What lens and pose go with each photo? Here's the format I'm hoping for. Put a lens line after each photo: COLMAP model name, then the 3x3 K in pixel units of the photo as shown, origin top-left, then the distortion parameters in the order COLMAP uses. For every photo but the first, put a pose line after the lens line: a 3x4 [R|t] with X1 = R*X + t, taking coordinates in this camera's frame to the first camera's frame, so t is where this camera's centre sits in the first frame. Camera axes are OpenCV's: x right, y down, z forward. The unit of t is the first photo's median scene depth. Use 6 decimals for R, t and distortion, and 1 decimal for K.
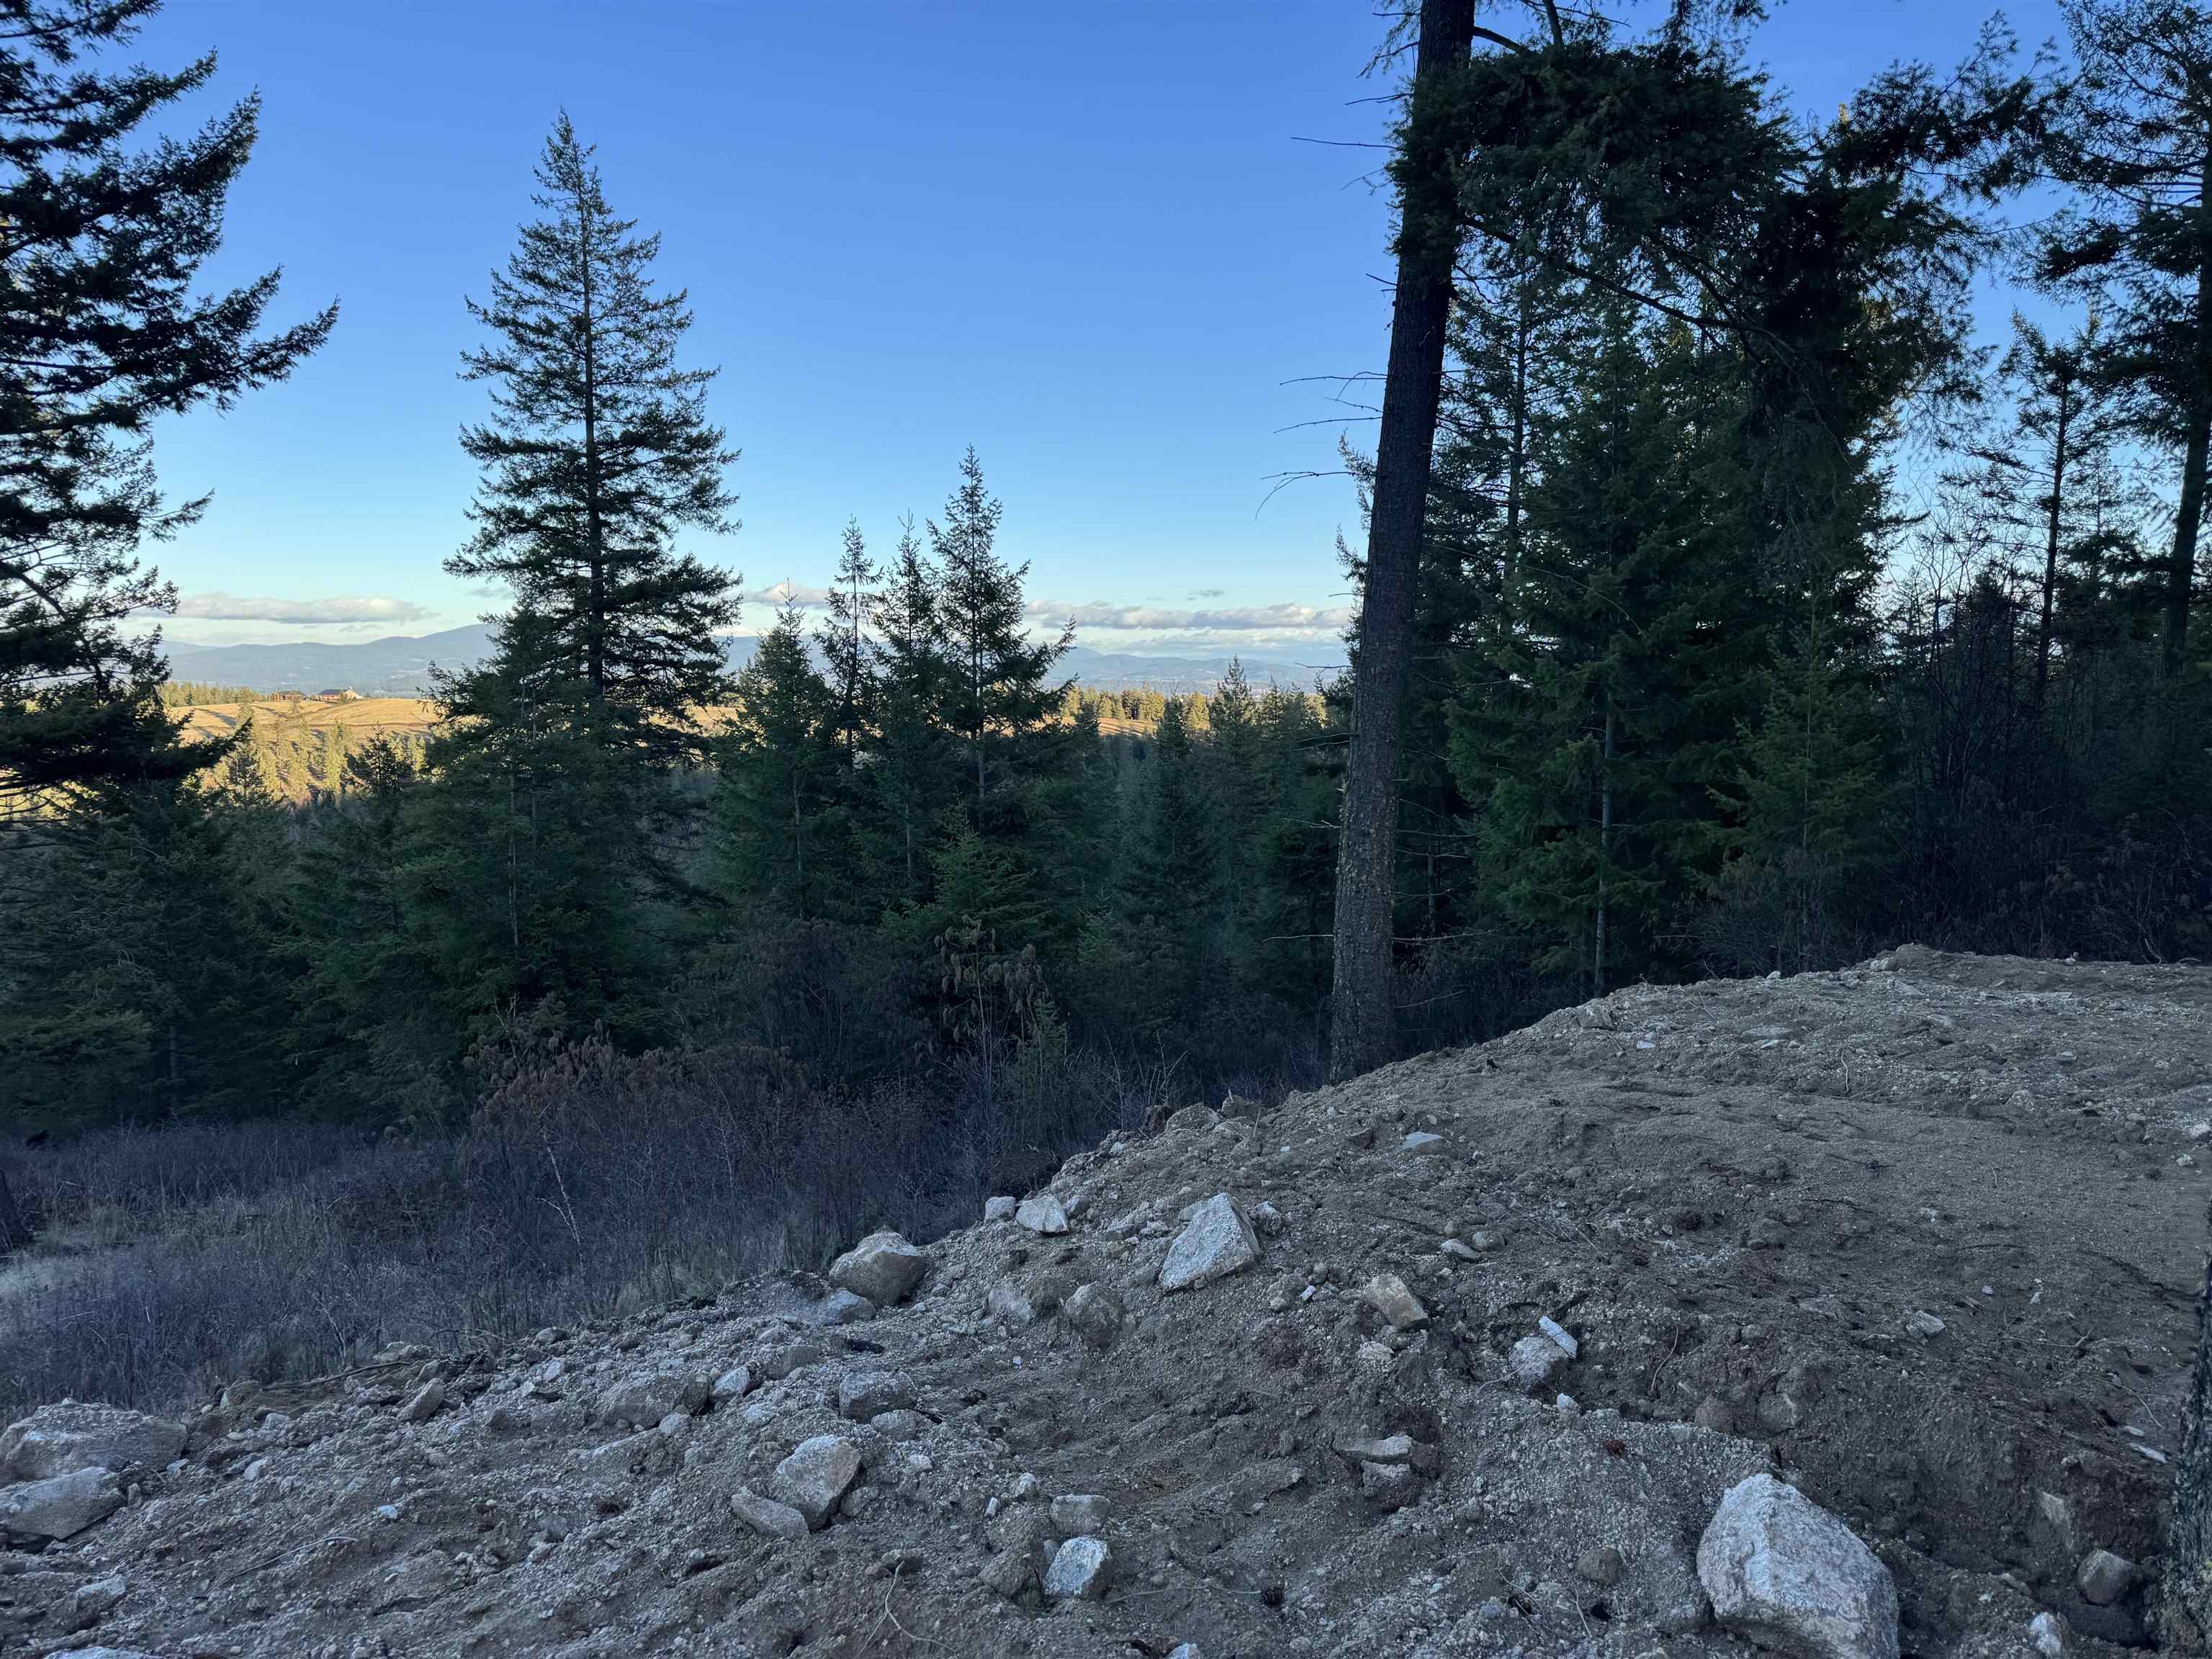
lens RADIAL K [[1535.7, 0, 1112.5], [0, 1535.7, 823.7], [0, 0, 1]] dist [0.066950, -0.072224]
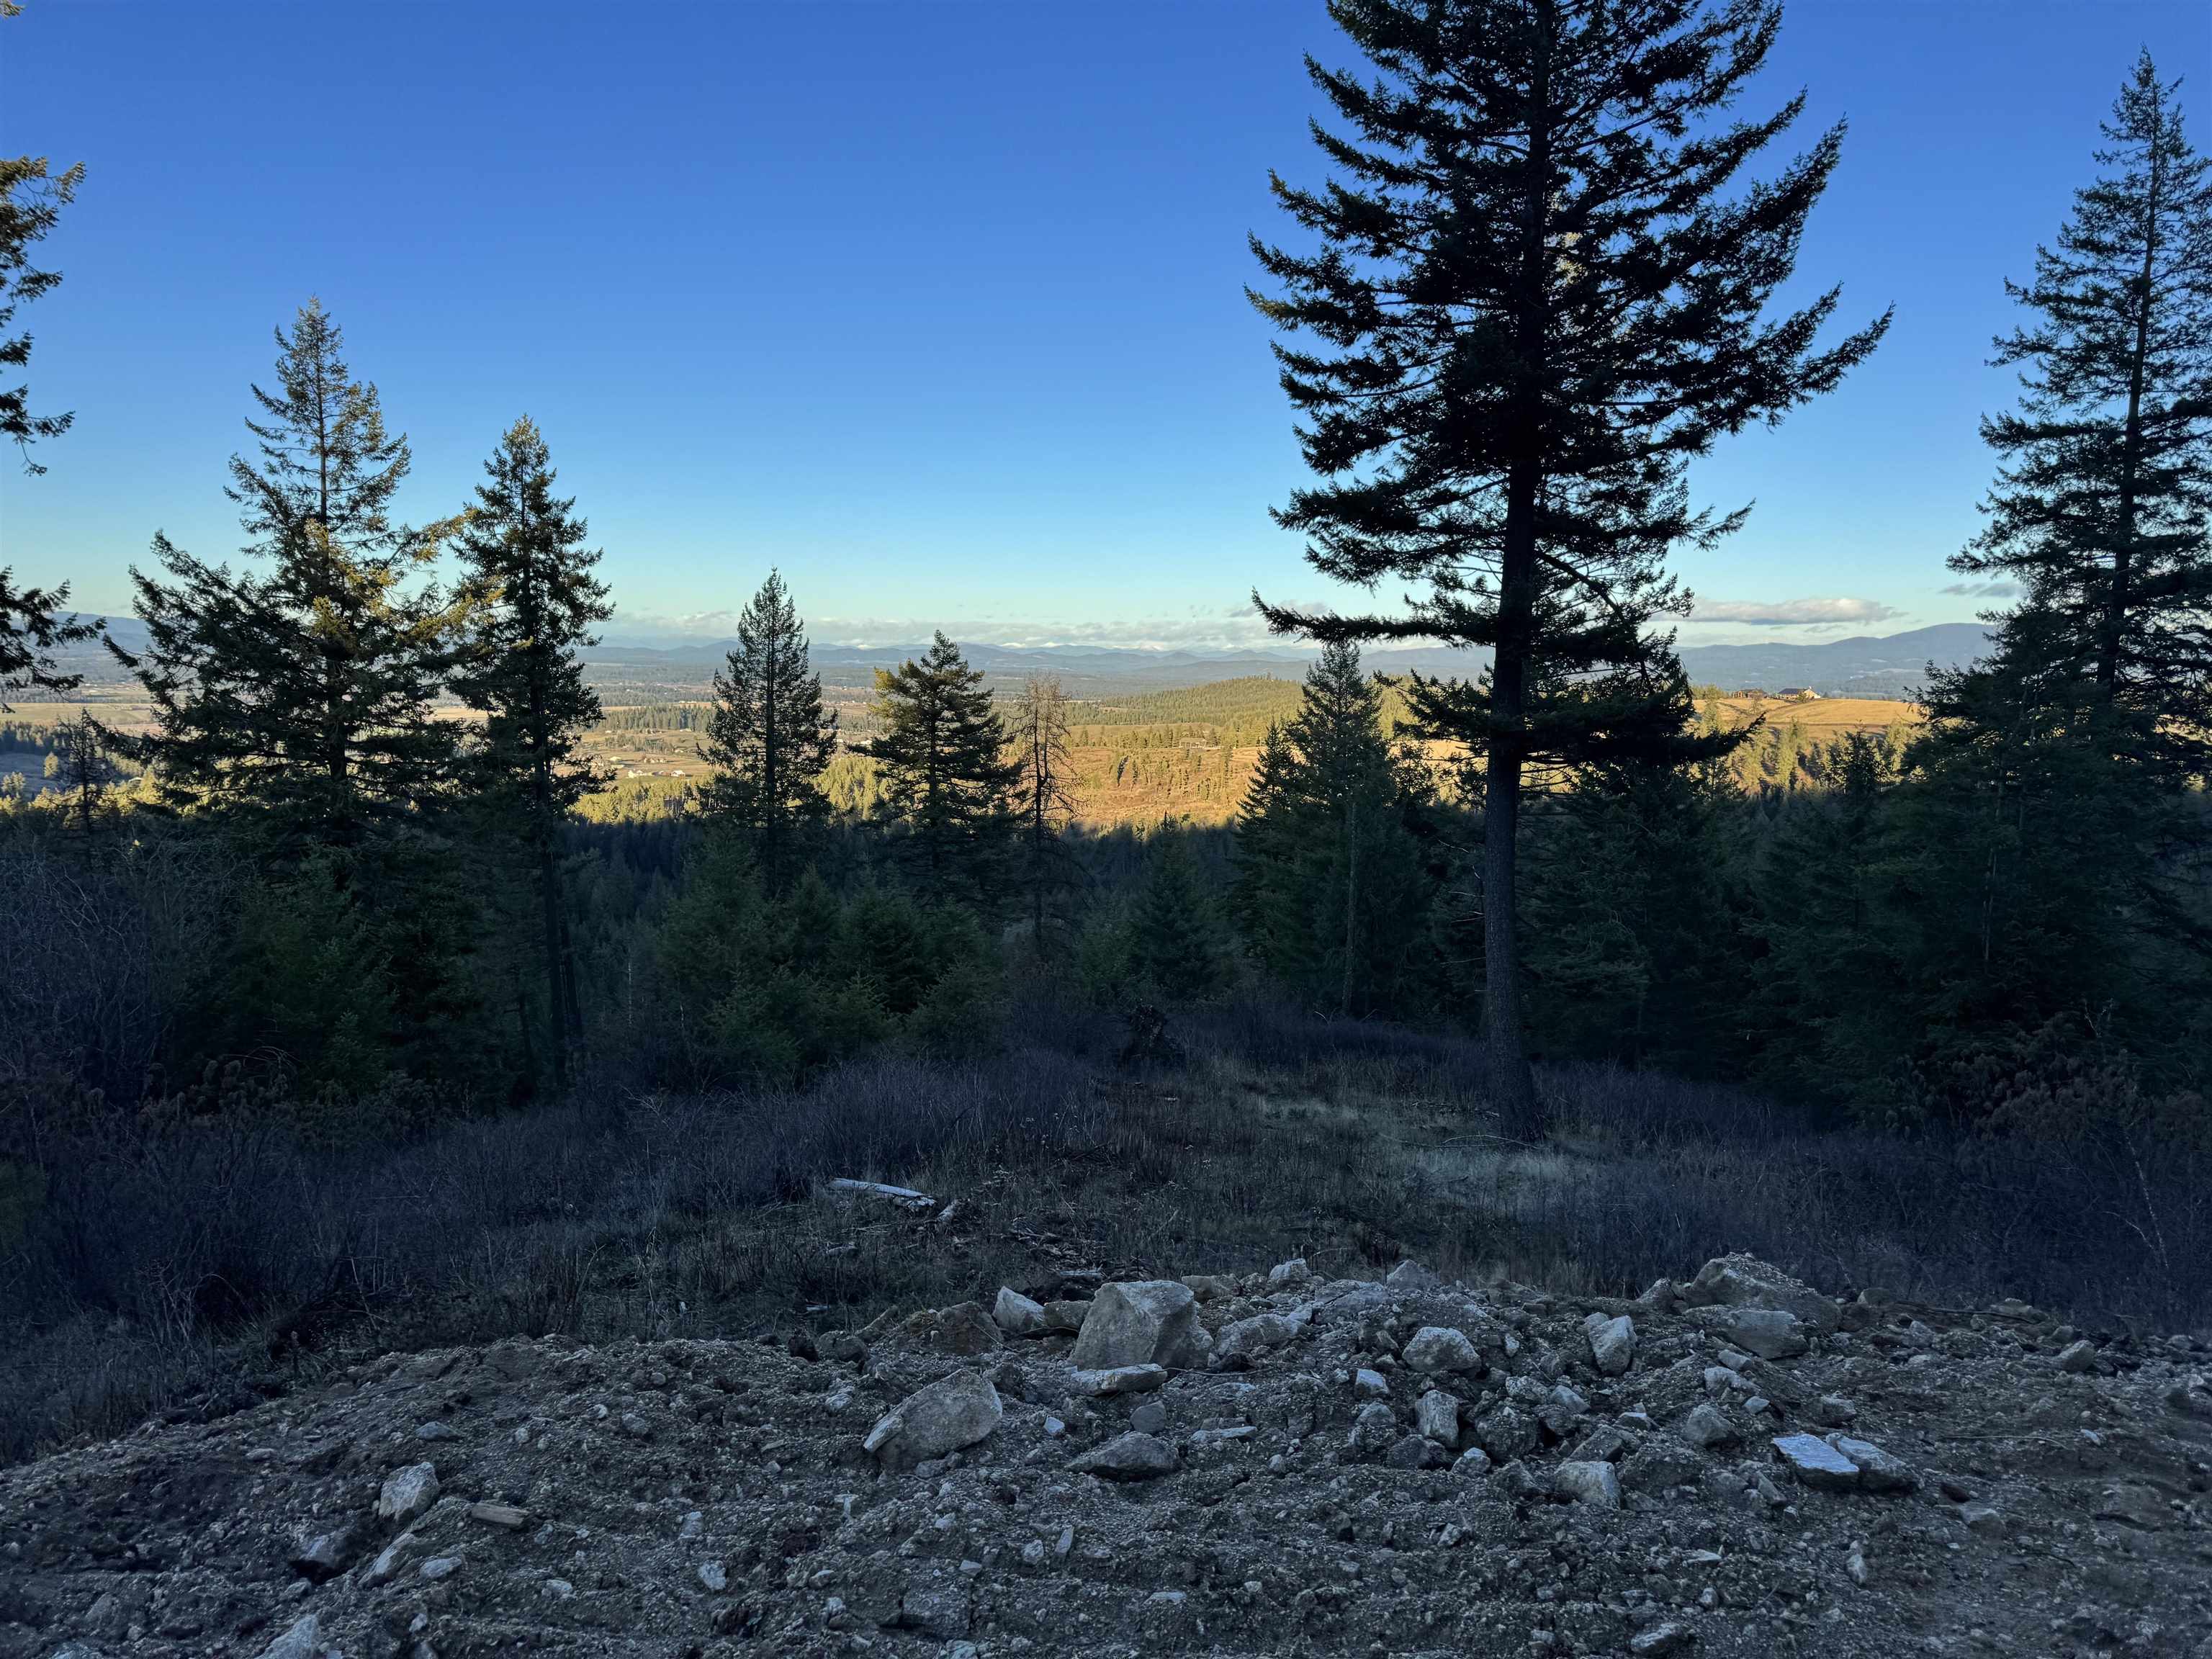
lens RADIAL K [[1535.7, 0, 1119.9], [0, 1535.7, 823.5], [0, 0, 1]] dist [0.066950, -0.072224]
pose [[0.644631, 0.090080, -0.759168, -0.010448], [-0.090429, 0.995047, 0.041283, 0.003238], [0.759127, 0.042038, 0.649584, -0.019828]]
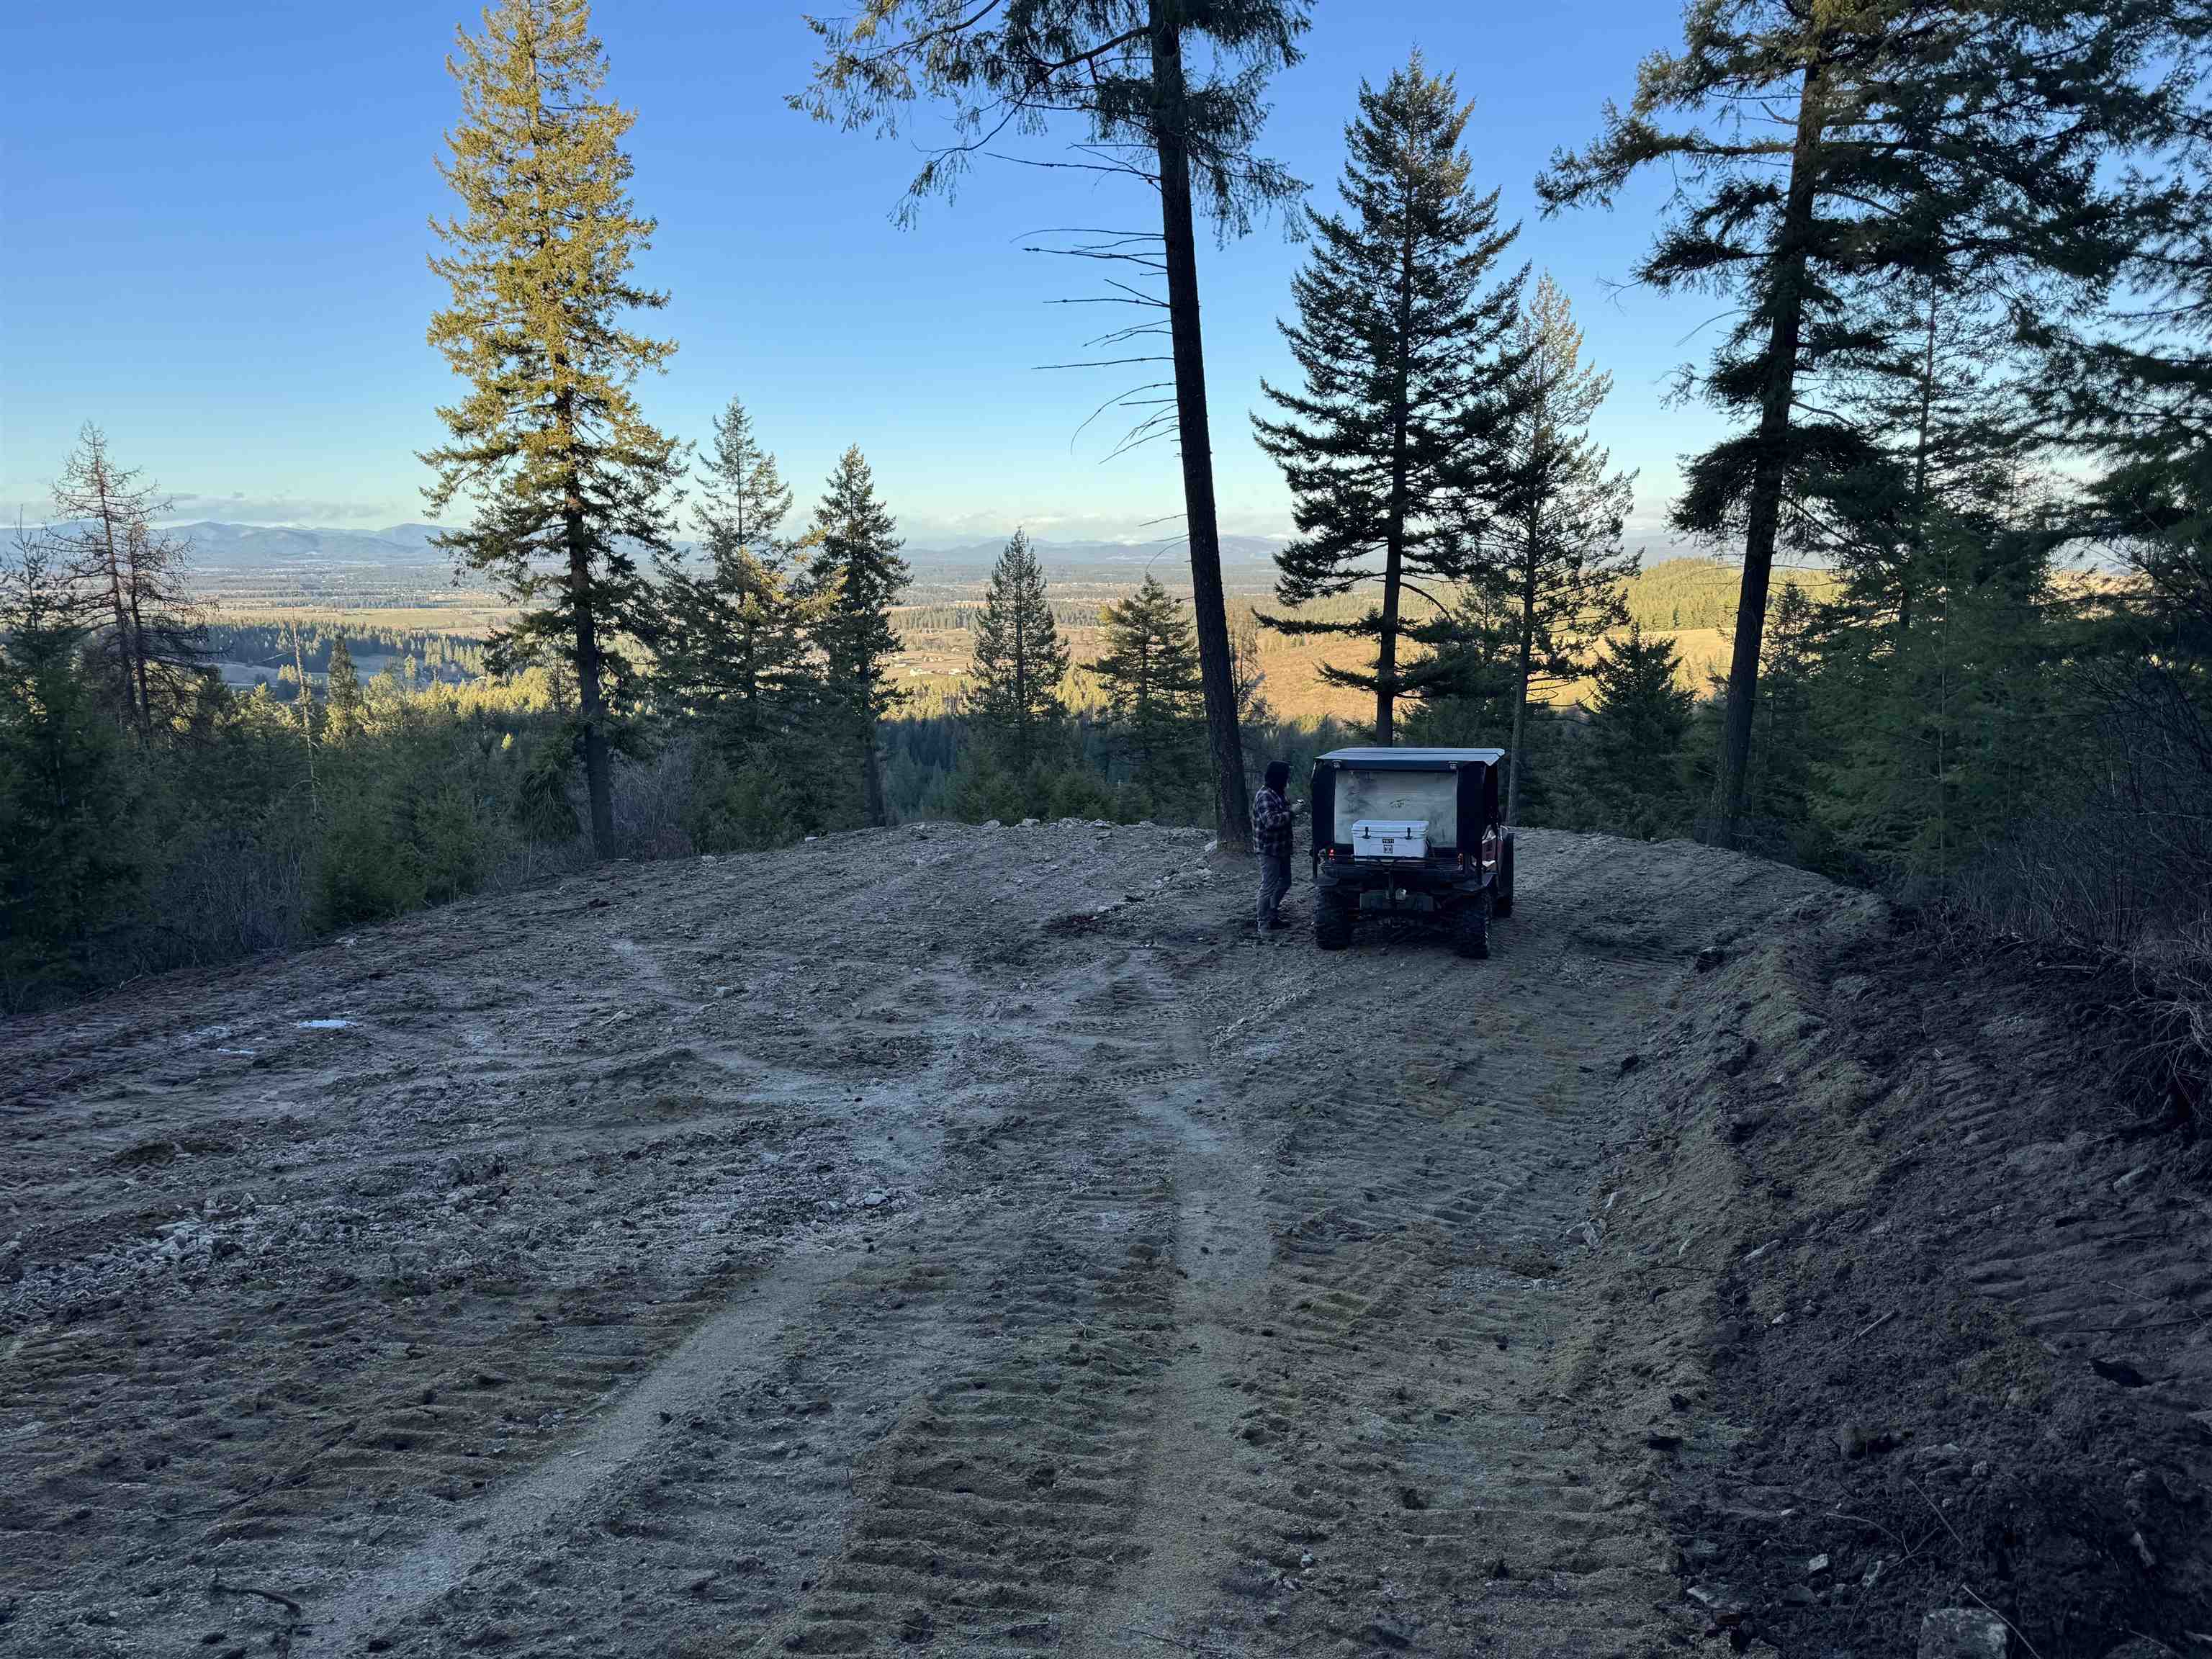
lens RADIAL K [[1535.7, 0, 1130.7], [0, 1535.7, 837.9], [0, 0, 1]] dist [0.066950, -0.072224]
pose [[0.510762, 0.154958, -0.845642, 0.523205], [-0.079966, 0.987921, 0.132731, -0.044855], [0.855995, -0.000172, 0.516983, -0.265947]]
